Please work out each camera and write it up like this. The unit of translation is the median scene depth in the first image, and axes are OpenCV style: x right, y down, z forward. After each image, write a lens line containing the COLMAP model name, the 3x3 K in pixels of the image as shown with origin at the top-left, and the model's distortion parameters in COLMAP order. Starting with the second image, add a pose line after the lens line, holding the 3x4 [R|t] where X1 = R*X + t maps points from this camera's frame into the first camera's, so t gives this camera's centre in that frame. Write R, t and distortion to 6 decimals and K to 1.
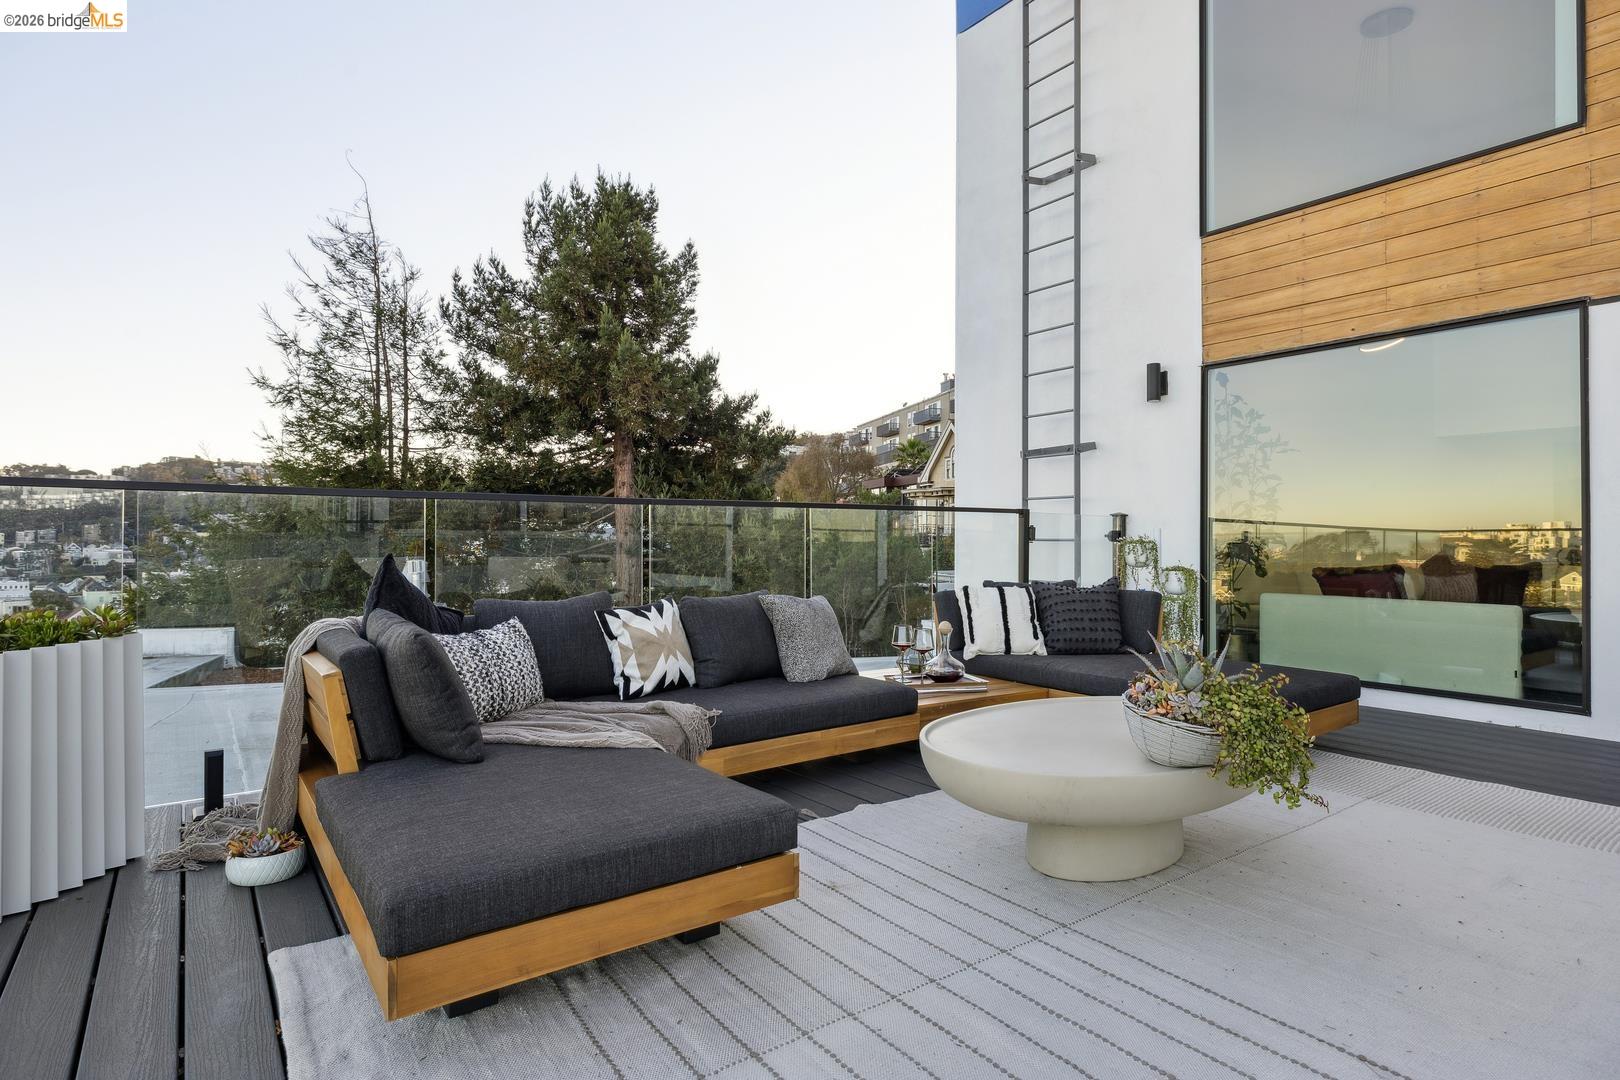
lens RADIAL K [[864.7, 0, 808.8], [0, 864.7, 527.7], [0, 0, 1]] dist [-0.011273, 0.001728]
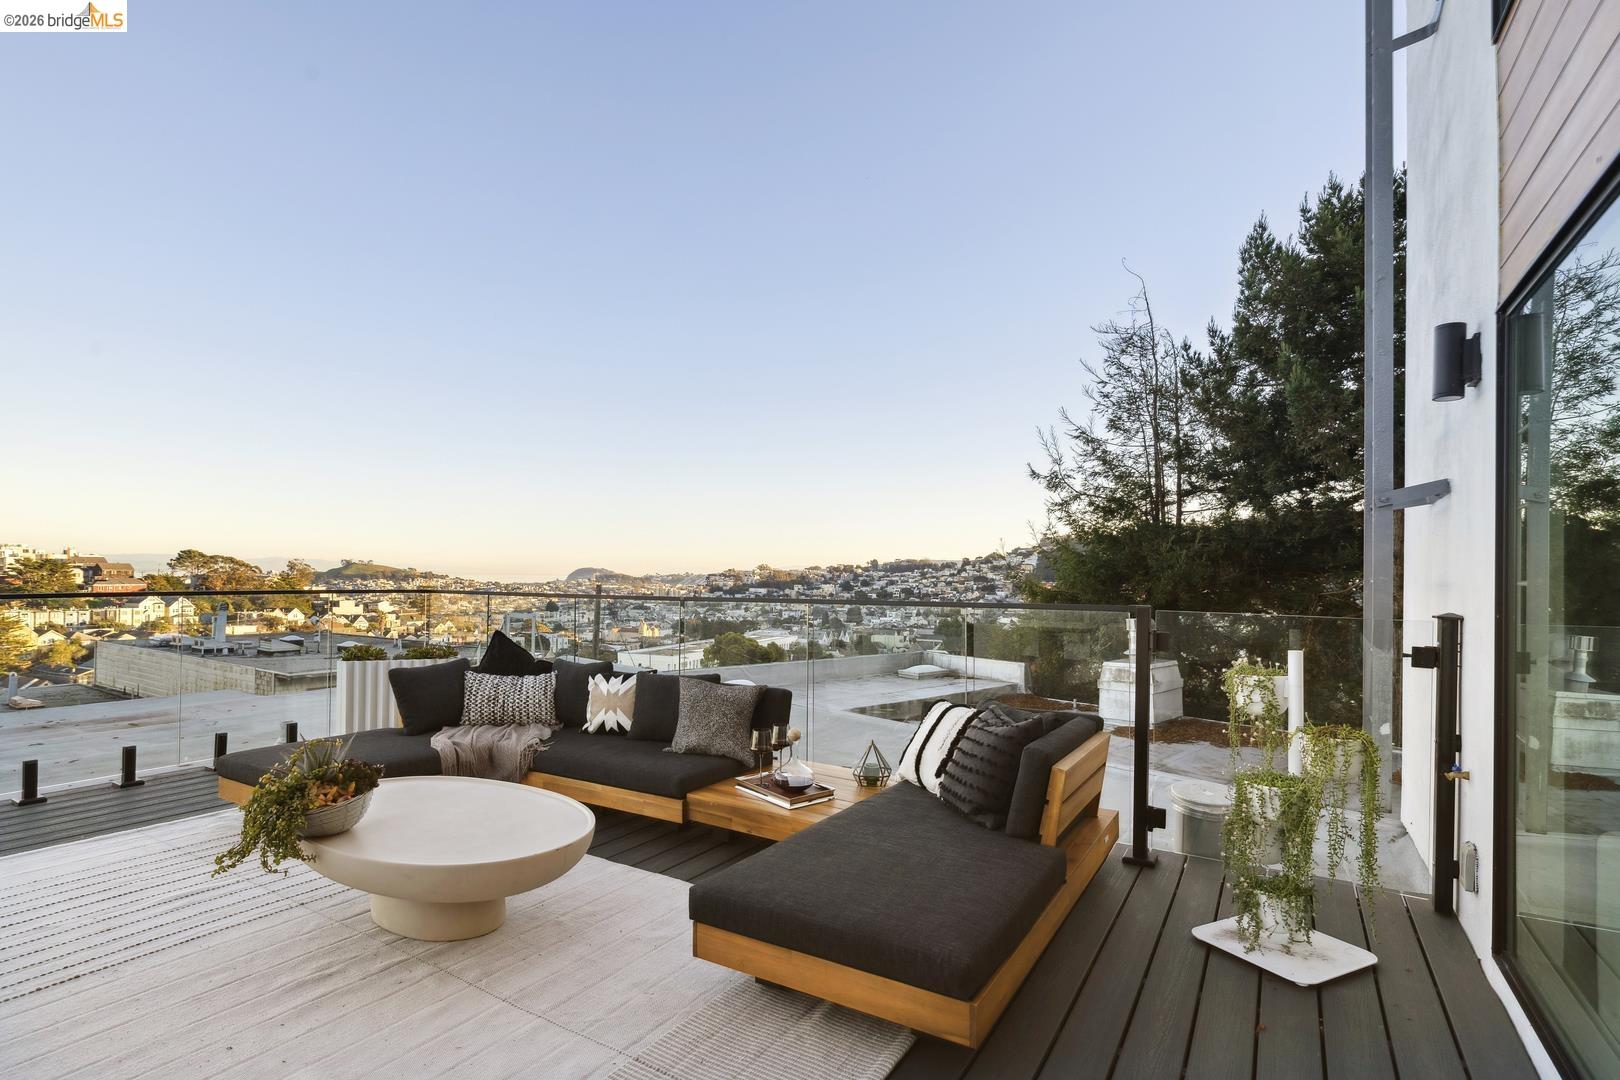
lens RADIAL K [[794.4, 0, 774.7], [0, 794.4, 557.7], [0, 0, 1]] dist [-0.006075, 0.002315]
pose [[0.348978, -0.021271, -0.936889, 0.637372], [0.006527, 0.999773, -0.020268, -0.042273], [0.937108, 0.000958, 0.349038, 0.424616]]
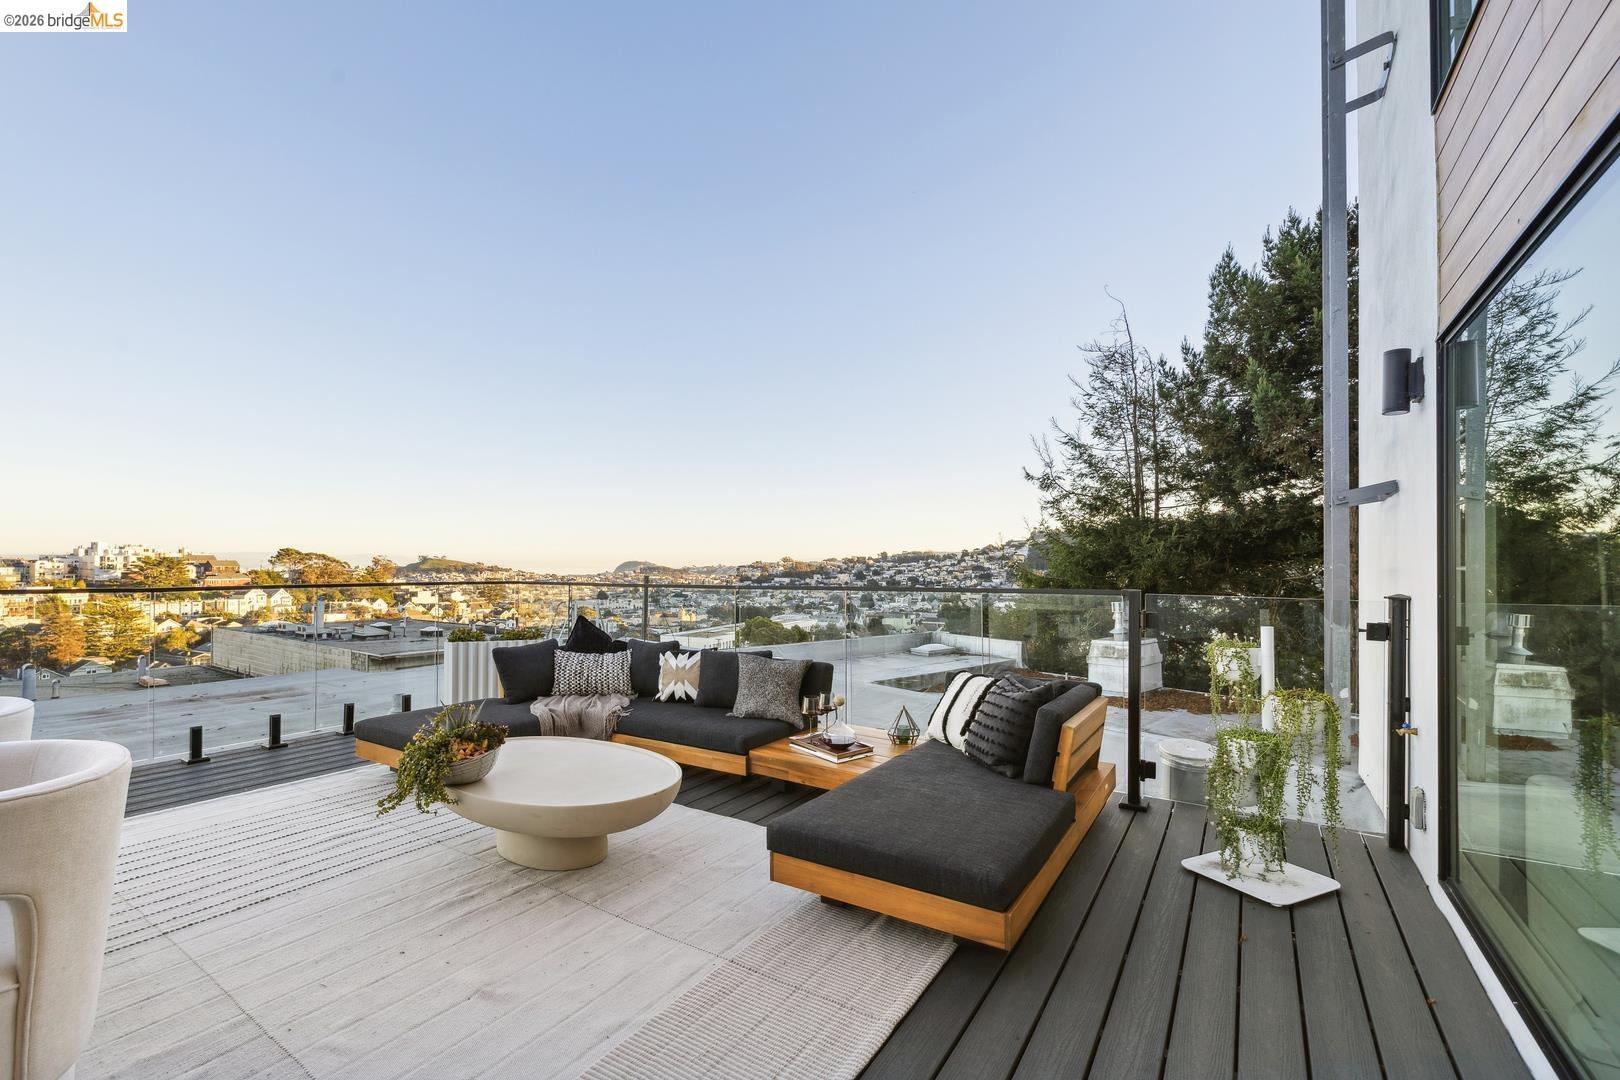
lens RADIAL K [[697.5, 0, 783.9], [0, 697.5, 550.1], [0, 0, 1]] dist [0.002735, -0.001757]
pose [[0.332360, -0.025314, -0.942813, 0.655114], [0.014862, 0.999656, -0.021601, -0.043171], [0.943036, -0.006833, 0.332621, 0.394858]]
